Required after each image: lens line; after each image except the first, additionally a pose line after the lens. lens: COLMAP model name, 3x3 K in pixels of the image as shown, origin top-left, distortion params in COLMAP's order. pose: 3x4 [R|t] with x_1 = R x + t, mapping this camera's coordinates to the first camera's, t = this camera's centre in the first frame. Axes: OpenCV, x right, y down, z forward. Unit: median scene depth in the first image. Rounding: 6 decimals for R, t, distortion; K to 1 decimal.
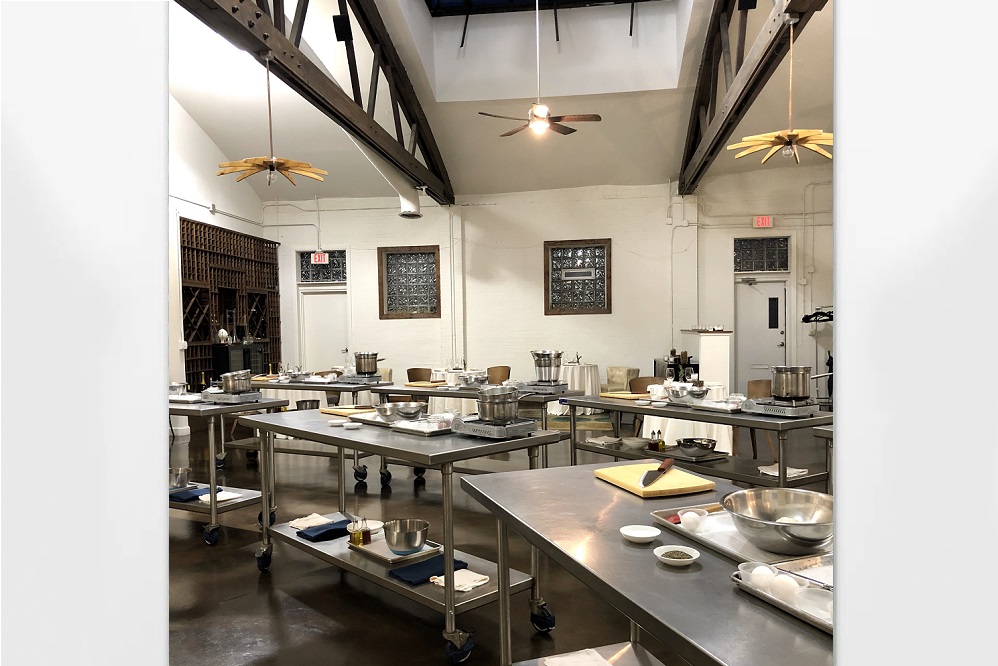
lens RADIAL K [[690.0, 0, 501.8], [0, 690.0, 352.7], [0, 0, 1]] dist [0.002066, -0.000291]
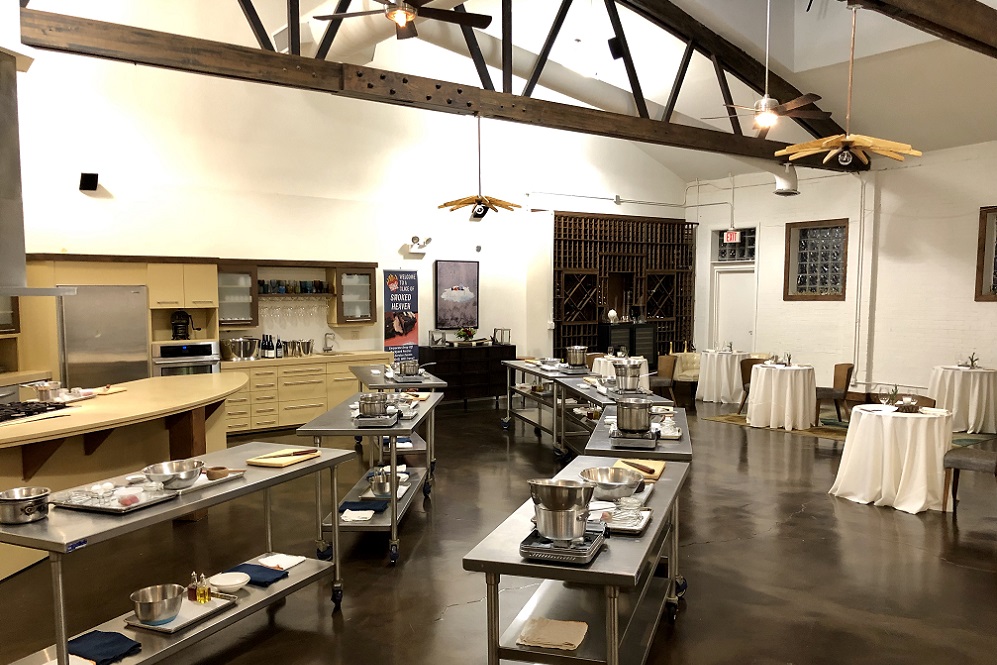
lens RADIAL K [[752.3, 0, 498.5], [0, 752.3, 332.5], [0, 0, 1]] dist [0.000418, -0.001945]
pose [[0.707793, 0.050645, -0.704602, 0.278497], [-0.034283, 0.998714, 0.037346, -0.031512], [0.705587, -0.002277, 0.708619, 0.009047]]
